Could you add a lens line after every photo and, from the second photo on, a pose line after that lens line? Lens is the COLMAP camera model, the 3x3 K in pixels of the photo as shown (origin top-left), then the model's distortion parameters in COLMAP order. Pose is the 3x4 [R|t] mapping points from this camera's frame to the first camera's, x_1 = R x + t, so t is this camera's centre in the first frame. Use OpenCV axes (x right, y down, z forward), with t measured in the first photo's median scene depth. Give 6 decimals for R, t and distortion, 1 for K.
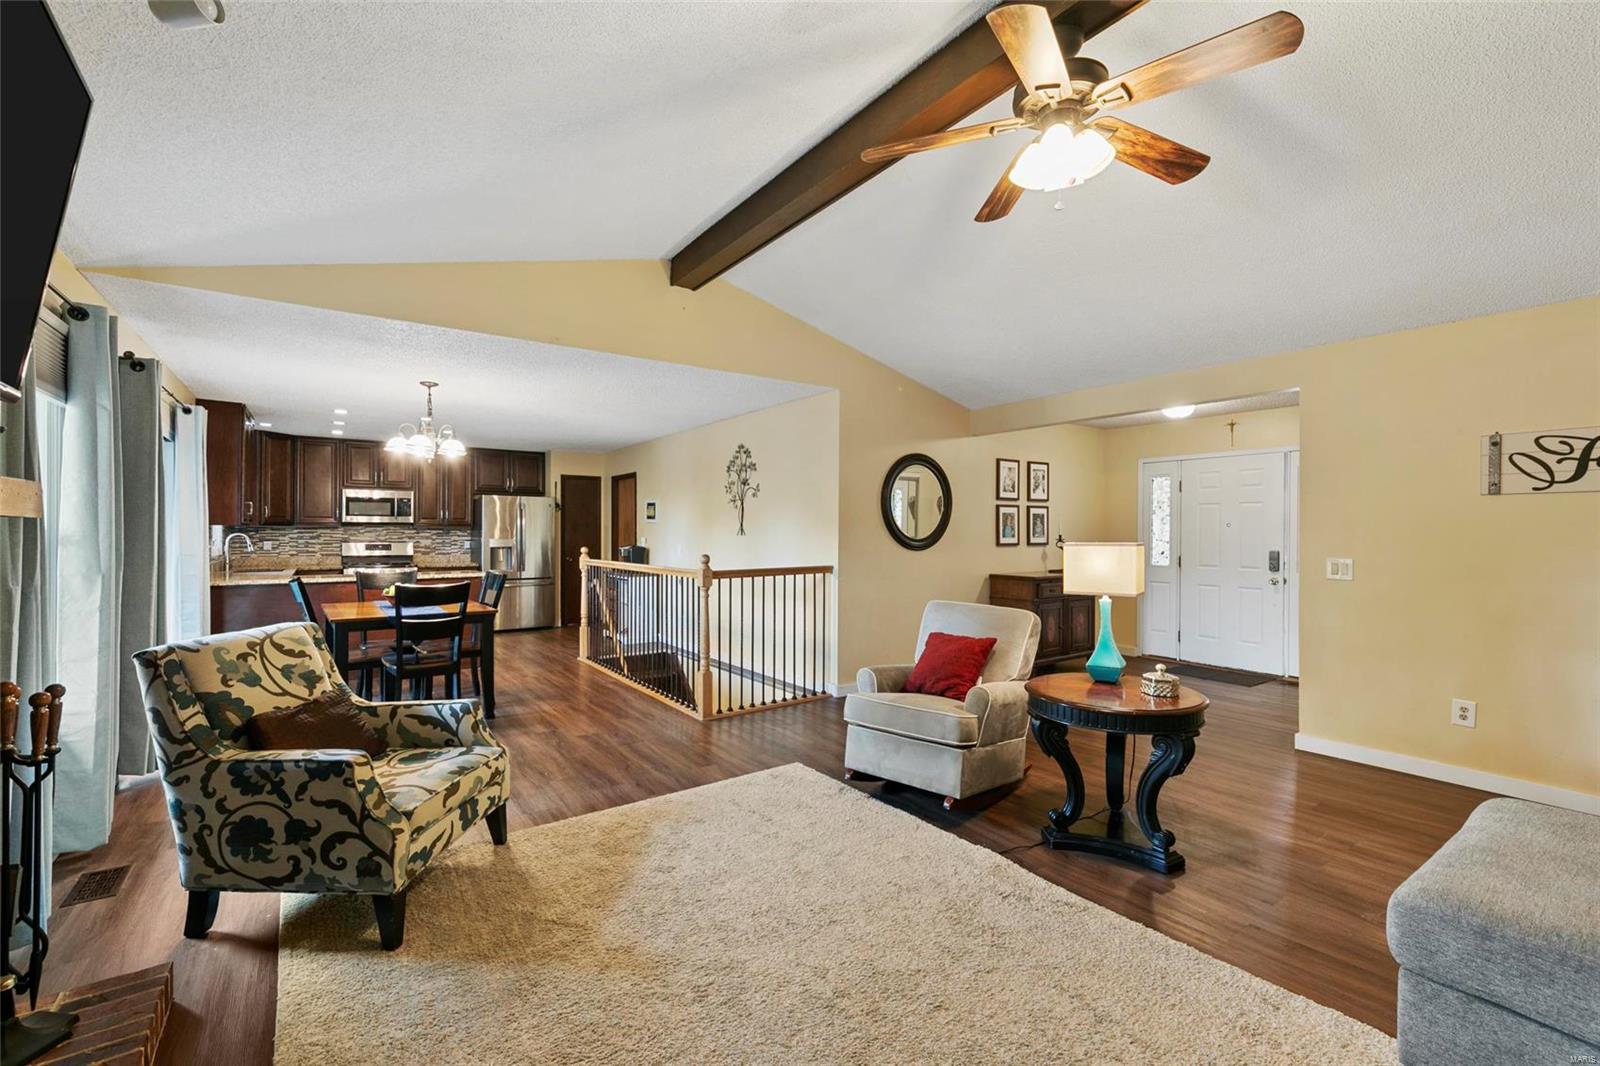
lens RADIAL K [[677.6, 0, 804.5], [0, 677.6, 532.9], [0, 0, 1]] dist [0.008187, -0.000886]
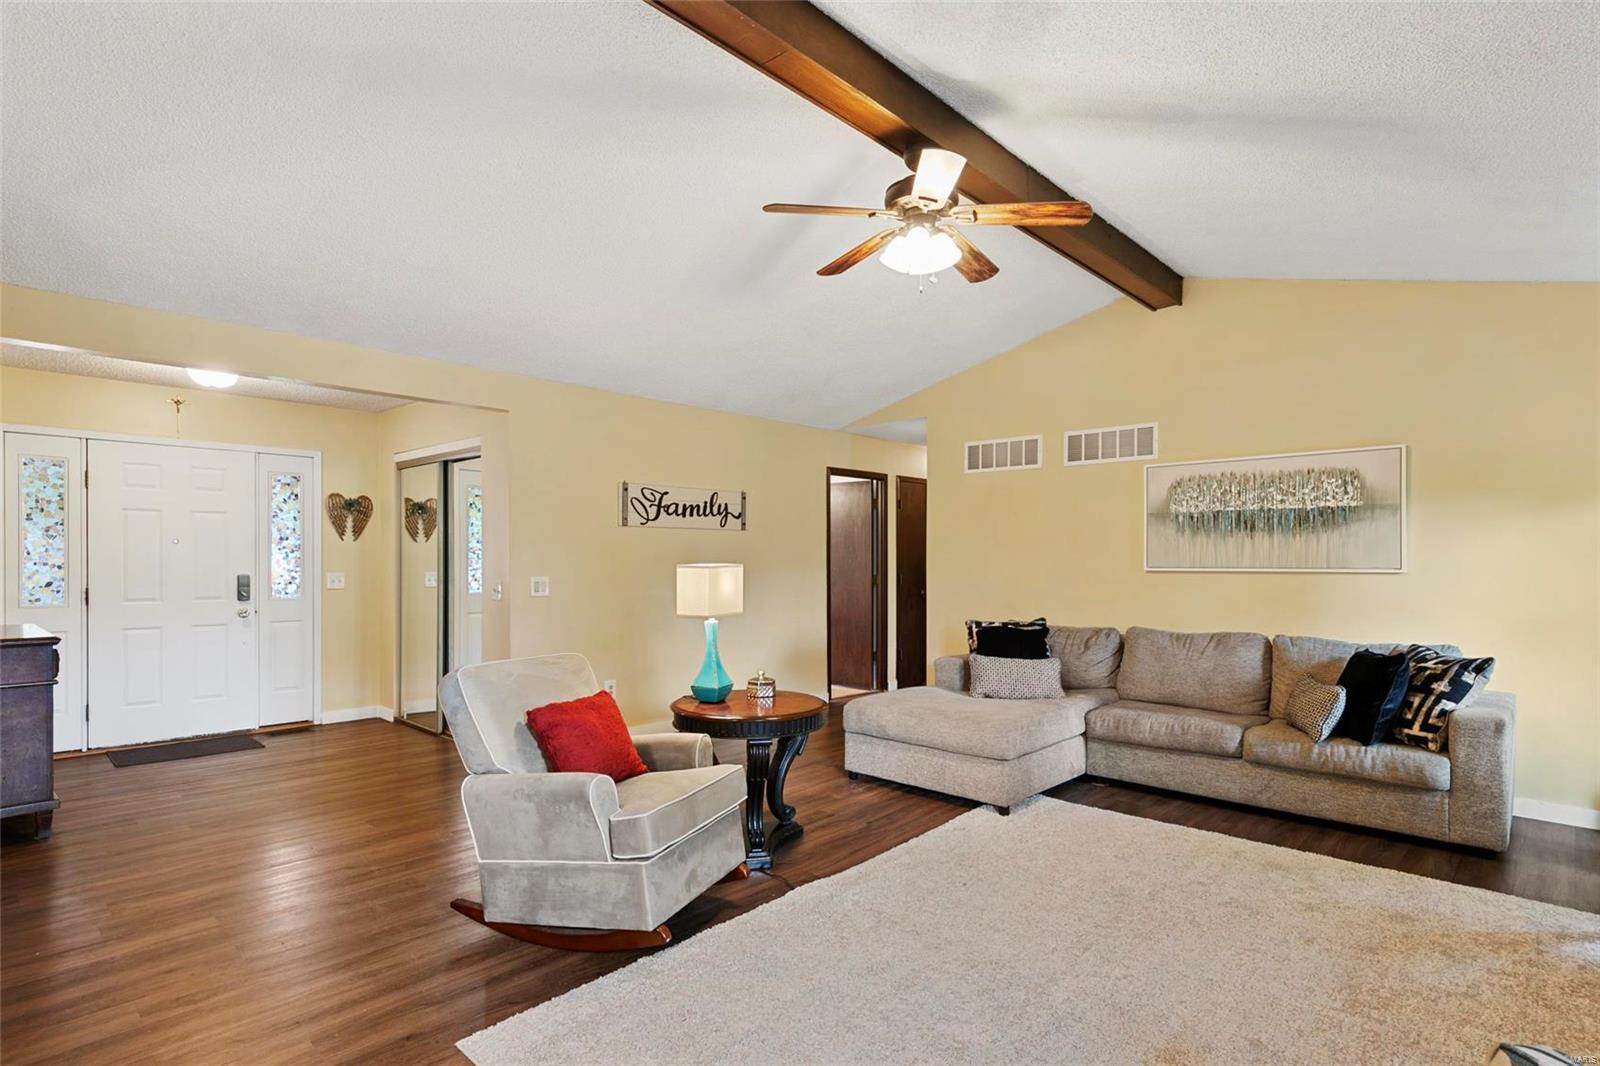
lens RADIAL K [[812.9, 0, 807.8], [0, 812.9, 567.9], [0, 0, 1]] dist [0.005549, 0.000132]
pose [[-0.205450, -0.016669, 0.978526, -0.343058], [-0.004195, 0.999861, 0.016151, 0.000011], [-0.978659, -0.000786, -0.205491, 0.503050]]
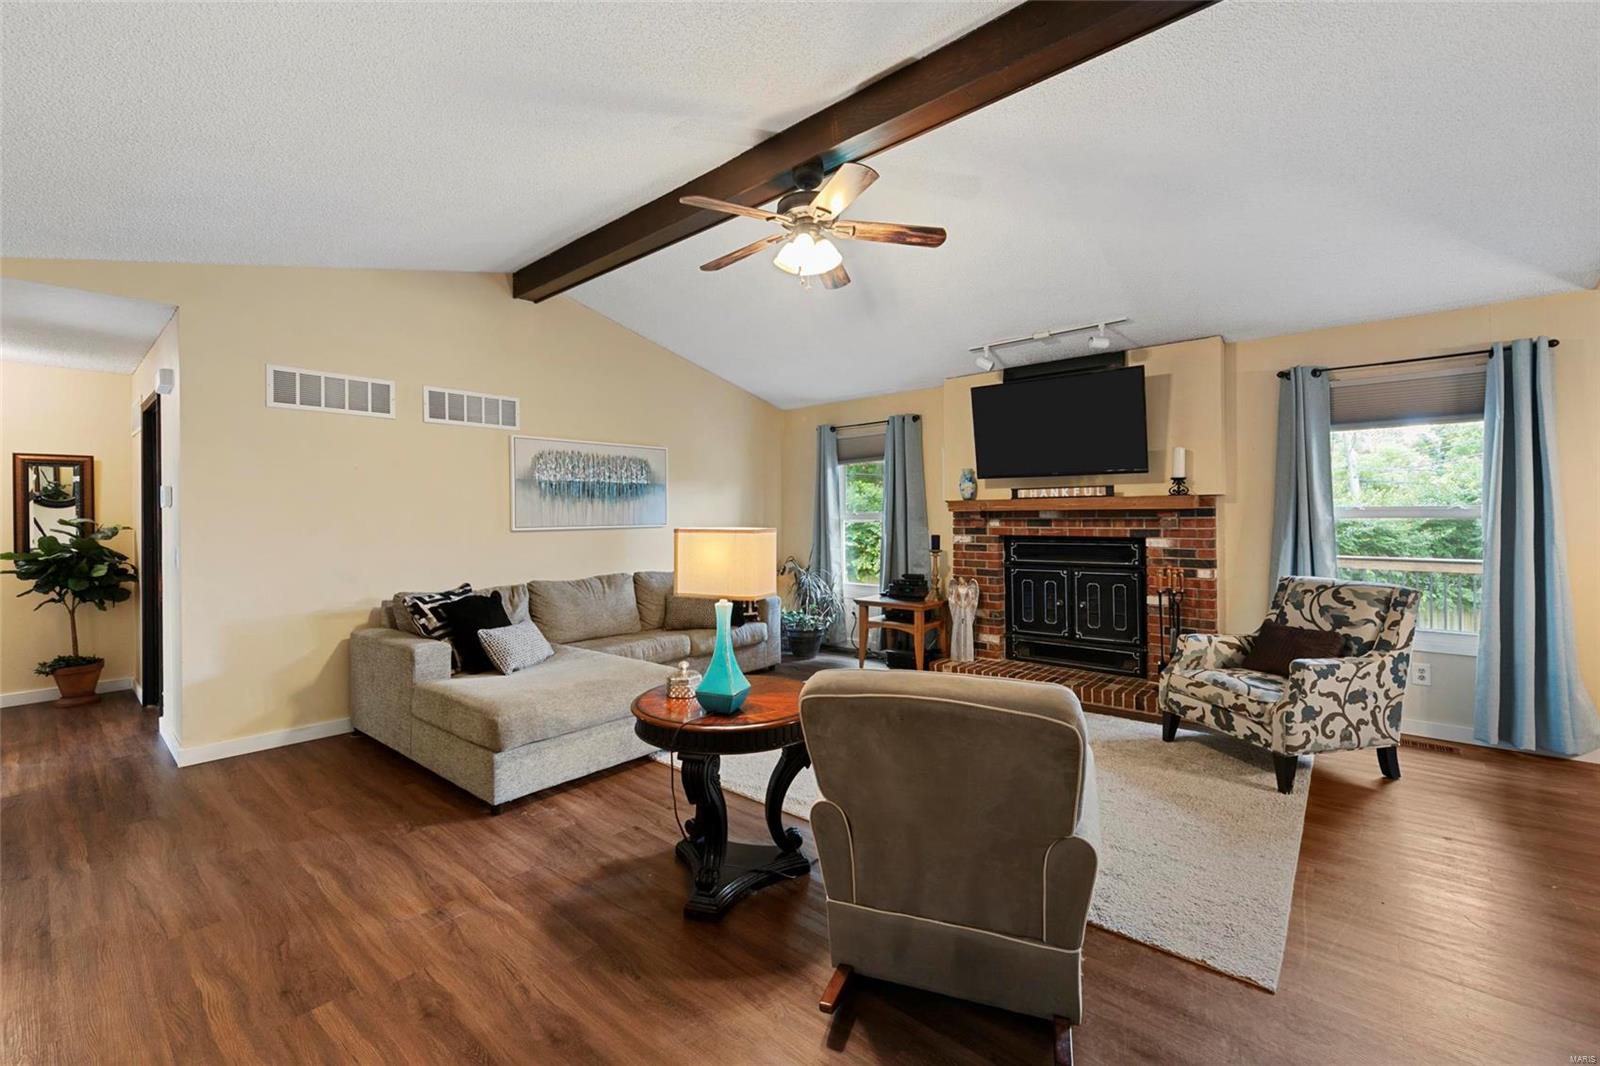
lens RADIAL K [[659.8, 0, 803.8], [0, 659.8, 519.5], [0, 0, 1]] dist [0.001444, -0.000171]
pose [[-0.970923, 0.005706, -0.239326, 0.241194], [0.004998, 0.999981, 0.003563, 0.001074], [0.239342, 0.002264, -0.970933, 0.785487]]
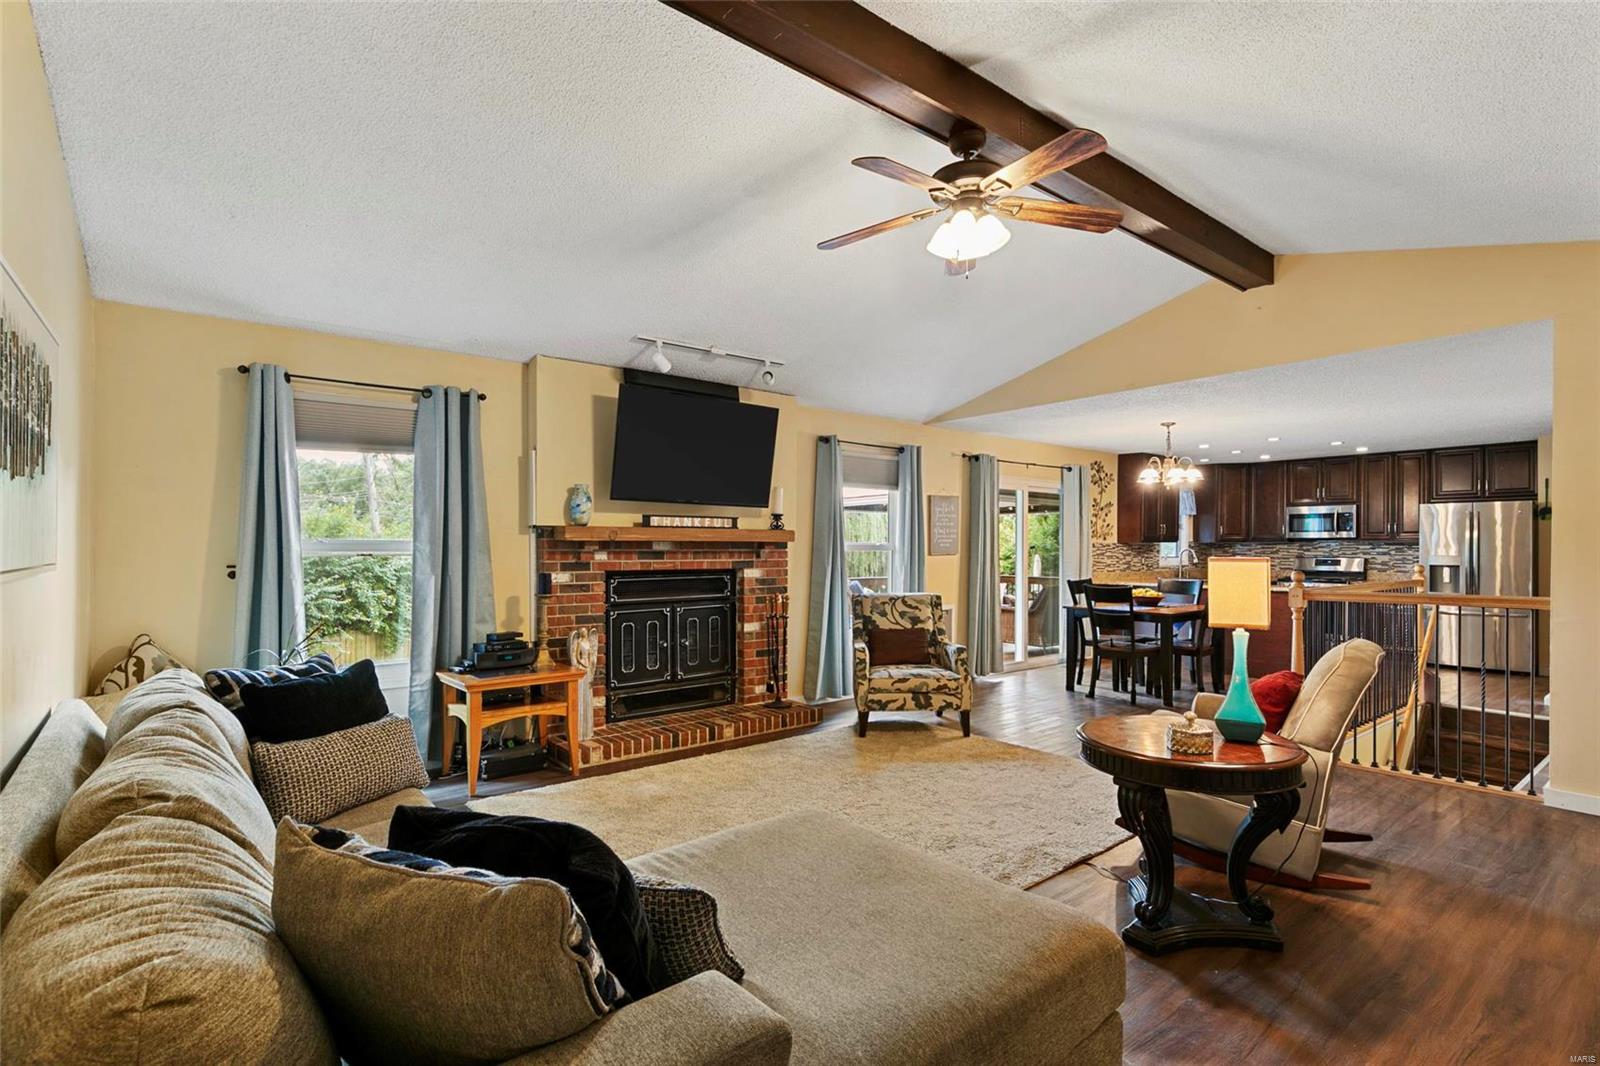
lens RADIAL K [[758.9, 0, 803.2], [0, 758.9, 547.6], [0, 0, 1]] dist [0.003791, 0.000165]
pose [[0.057919, -0.001230, -0.998321, 0.571971], [-0.001547, 0.999998, -0.001322, 0.001997], [0.998320, 0.001621, 0.057917, 0.212075]]
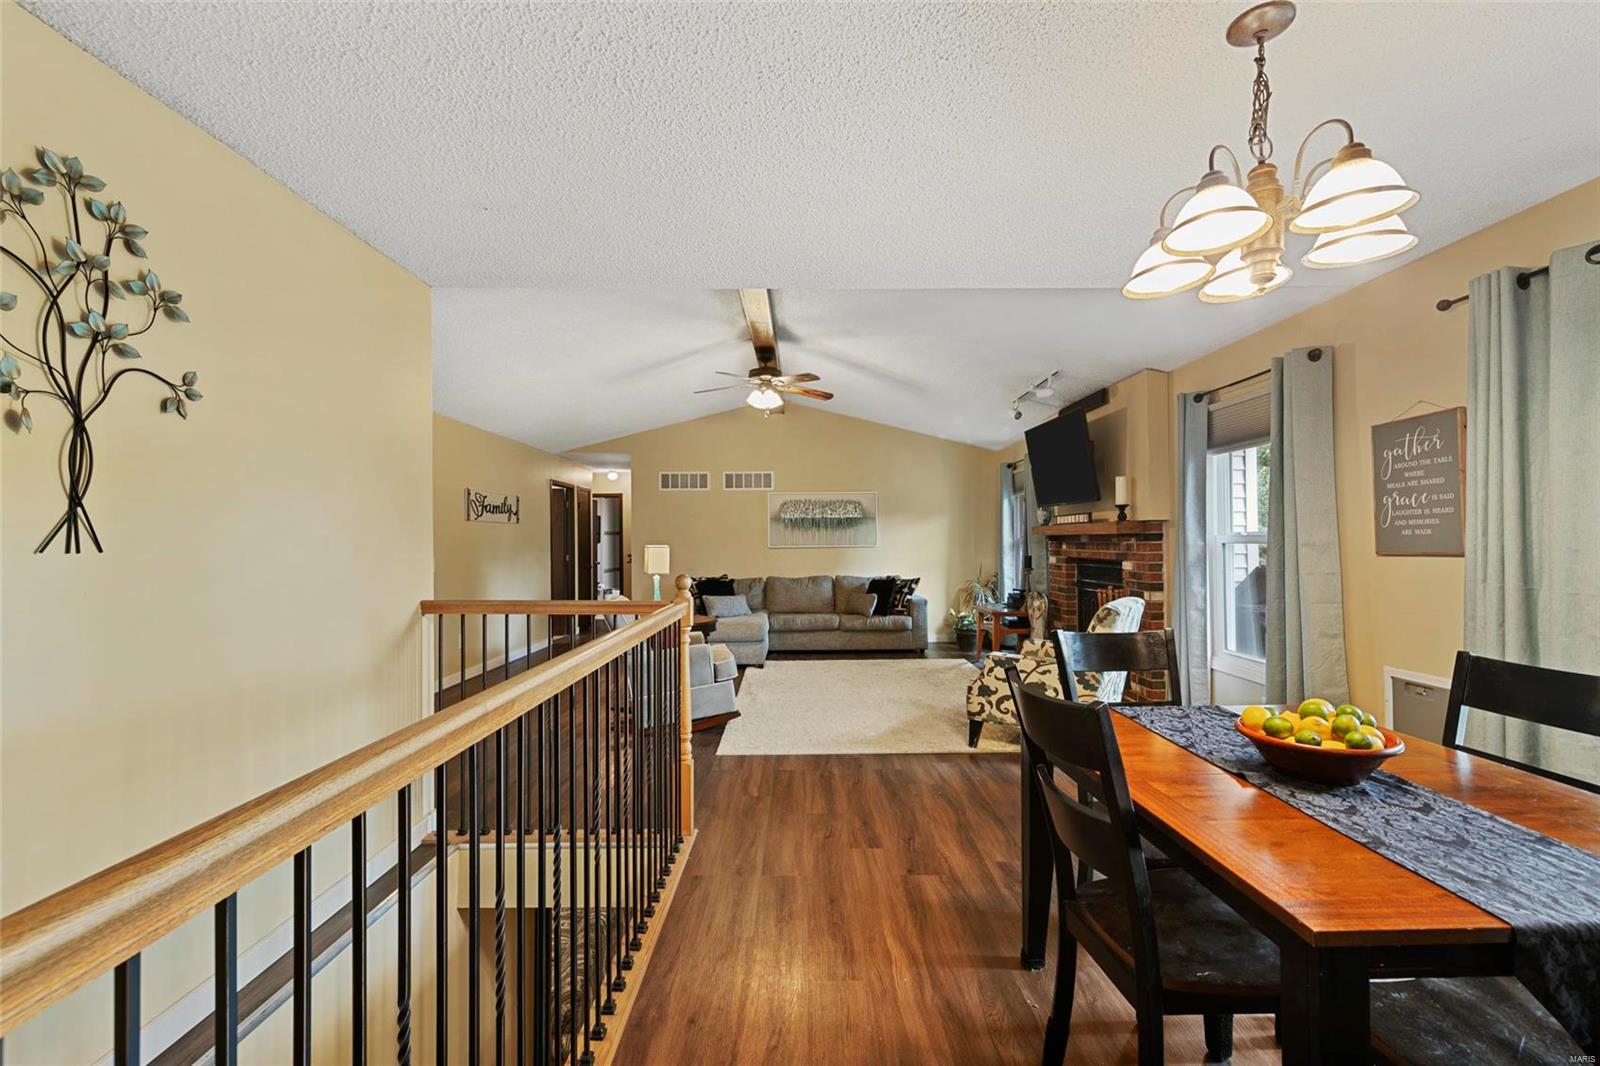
lens RADIAL K [[677.6, 0, 804.5], [0, 677.6, 532.9], [0, 0, 1]] dist [0.008187, -0.000886]
pose [[-0.816246, 0.009007, 0.577634, -0.426855], [0.003770, 0.999940, -0.010265, -0.000167], [-0.577692, -0.006201, -0.816232, 1.028034]]
